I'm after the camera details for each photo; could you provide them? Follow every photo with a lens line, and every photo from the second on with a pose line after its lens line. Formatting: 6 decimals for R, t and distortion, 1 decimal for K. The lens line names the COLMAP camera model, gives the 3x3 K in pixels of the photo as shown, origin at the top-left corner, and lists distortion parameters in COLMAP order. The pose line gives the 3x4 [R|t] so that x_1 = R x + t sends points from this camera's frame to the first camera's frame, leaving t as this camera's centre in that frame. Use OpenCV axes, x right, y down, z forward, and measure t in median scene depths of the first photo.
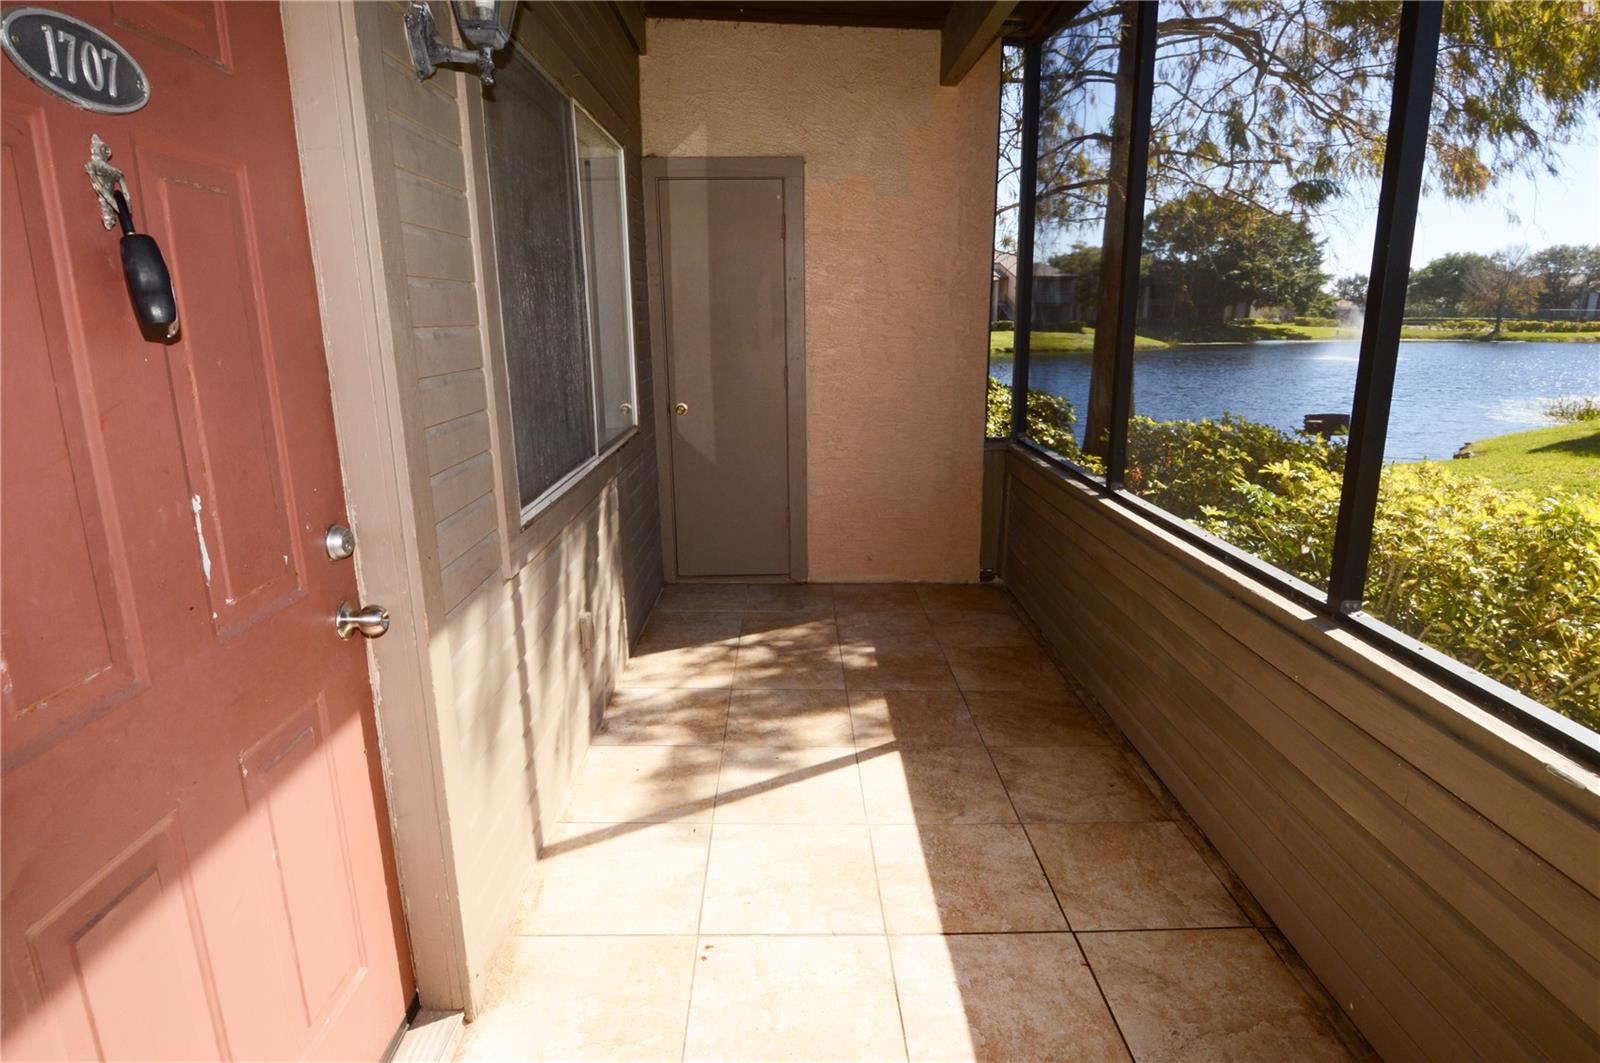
lens RADIAL K [[850.2, 0, 806.3], [0, 850.2, 510.0], [0, 0, 1]] dist [0.009463, -0.022768]
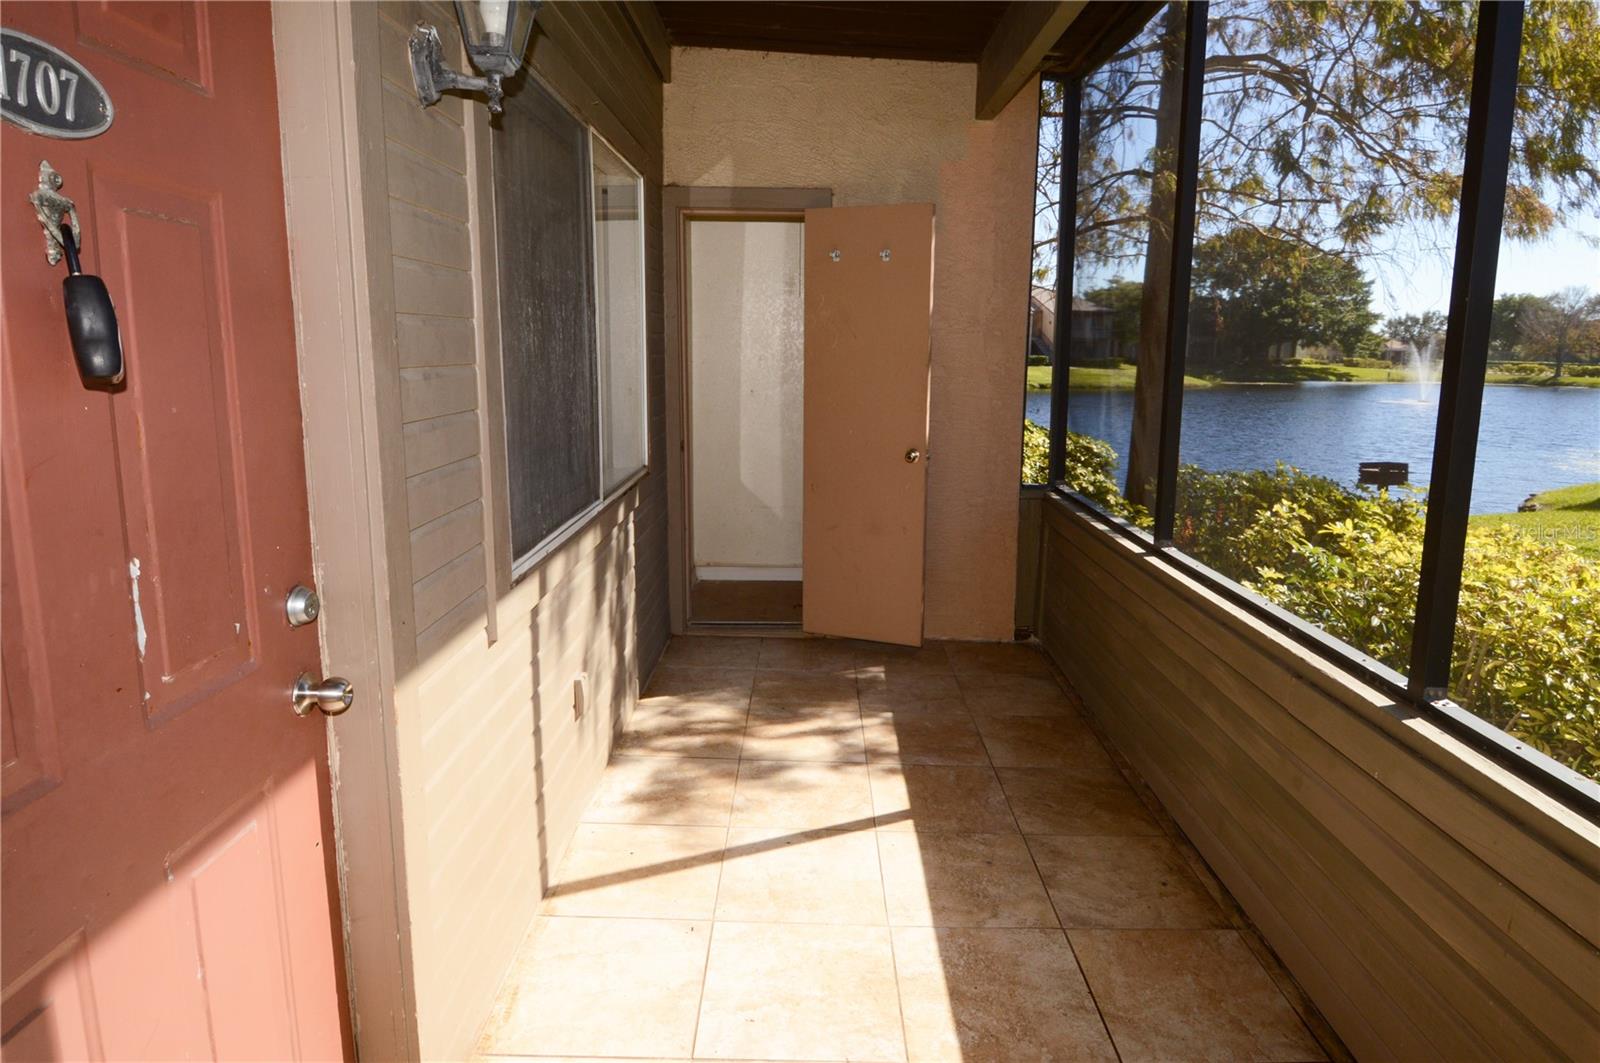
lens RADIAL K [[899.5, 0, 822.2], [0, 899.5, 476.0], [0, 0, 1]] dist [0.007168, -0.019950]
pose [[0.999762, 0.020649, -0.007091, 0.000133], [-0.021152, 0.996549, -0.080267, -0.021024], [0.005409, 0.080397, 0.996748, 0.032947]]
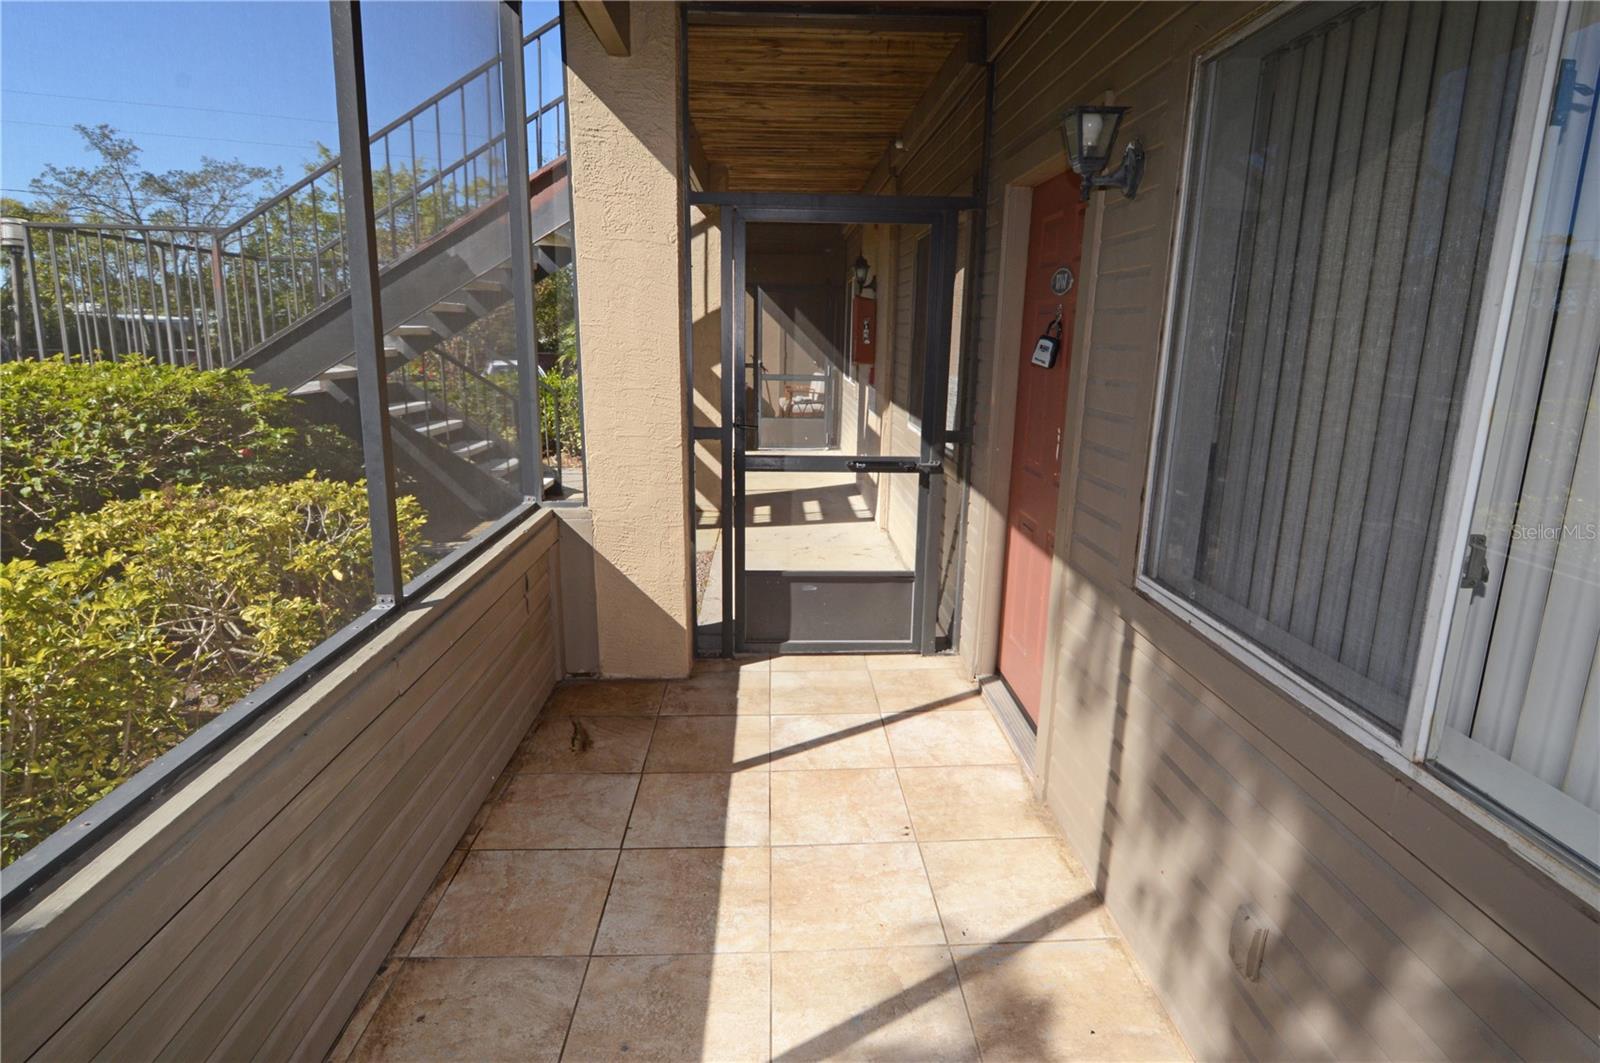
lens RADIAL K [[850.2, 0, 813.7], [0, 850.2, 522.6], [0, 0, 1]] dist [0.009463, -0.022768]
pose [[-0.999534, -0.013969, -0.027147, 0.064259], [-0.024301, 0.902297, 0.430431, -0.440790], [0.018482, 0.430890, -0.902215, 1.759952]]
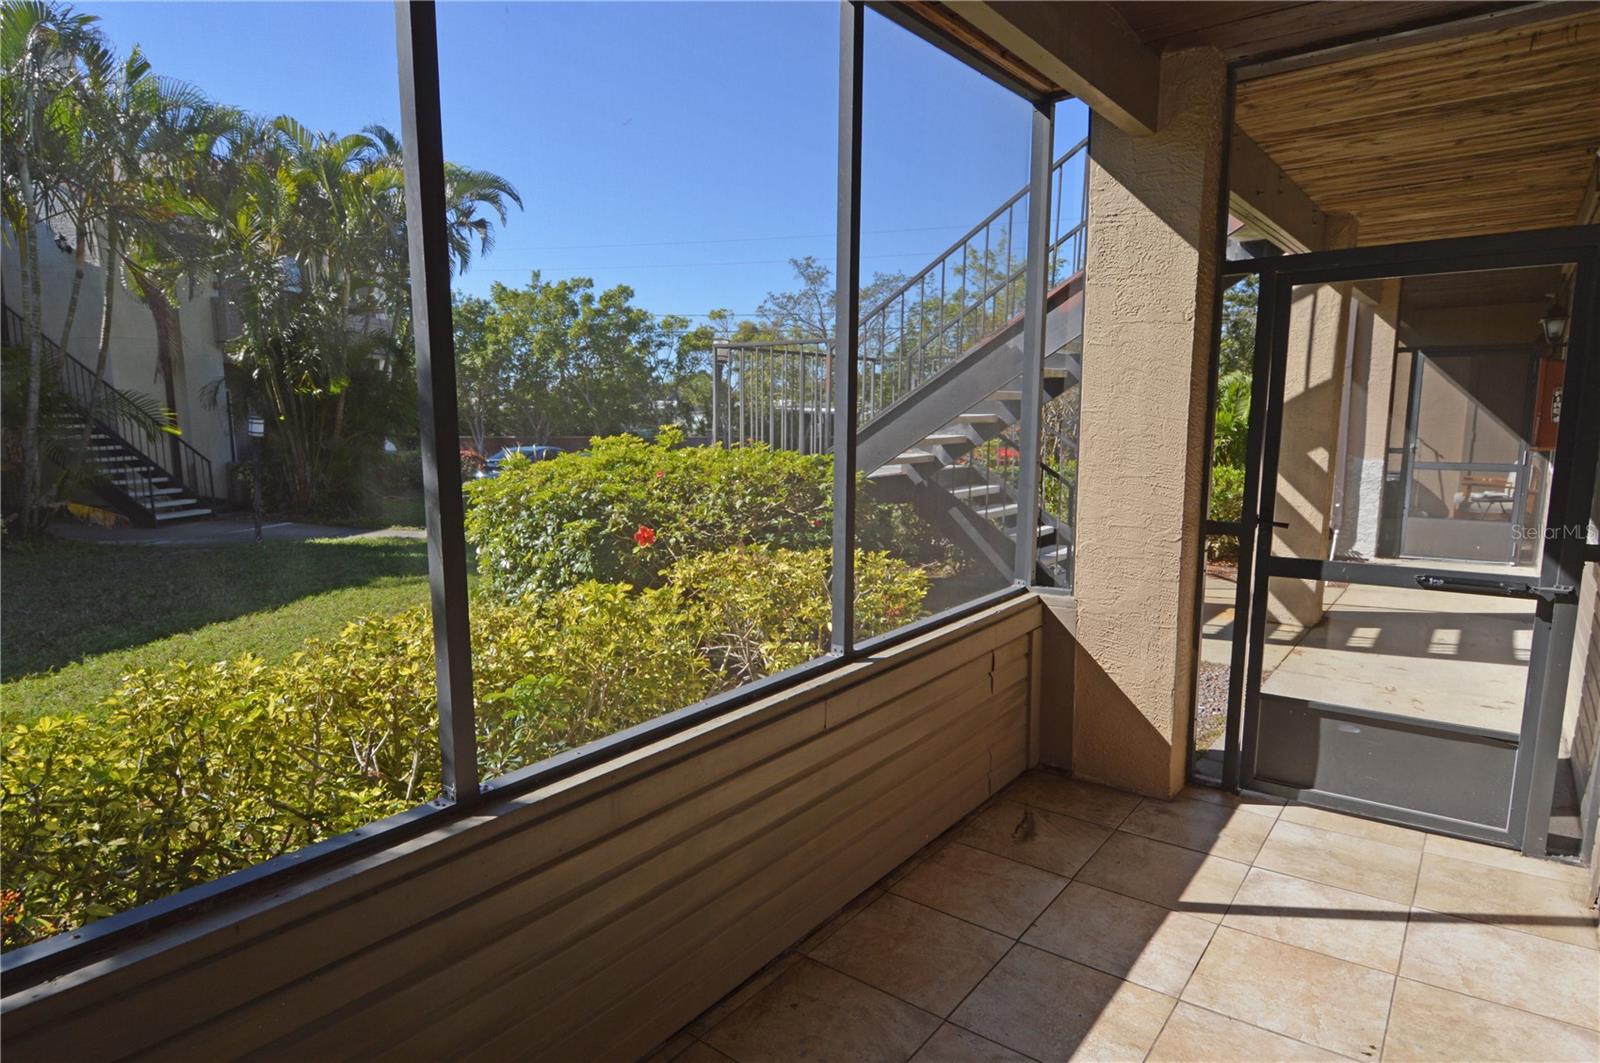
lens RADIAL K [[904.6, 0, 755.9], [0, 904.6, 556.5], [0, 0, 1]] dist [-0.002832, -0.012714]
pose [[-0.757736, -0.094068, 0.645746, -0.174163], [0.156628, 0.934412, 0.319910, -0.455122], [-0.633486, 0.343549, -0.693304, 1.782729]]
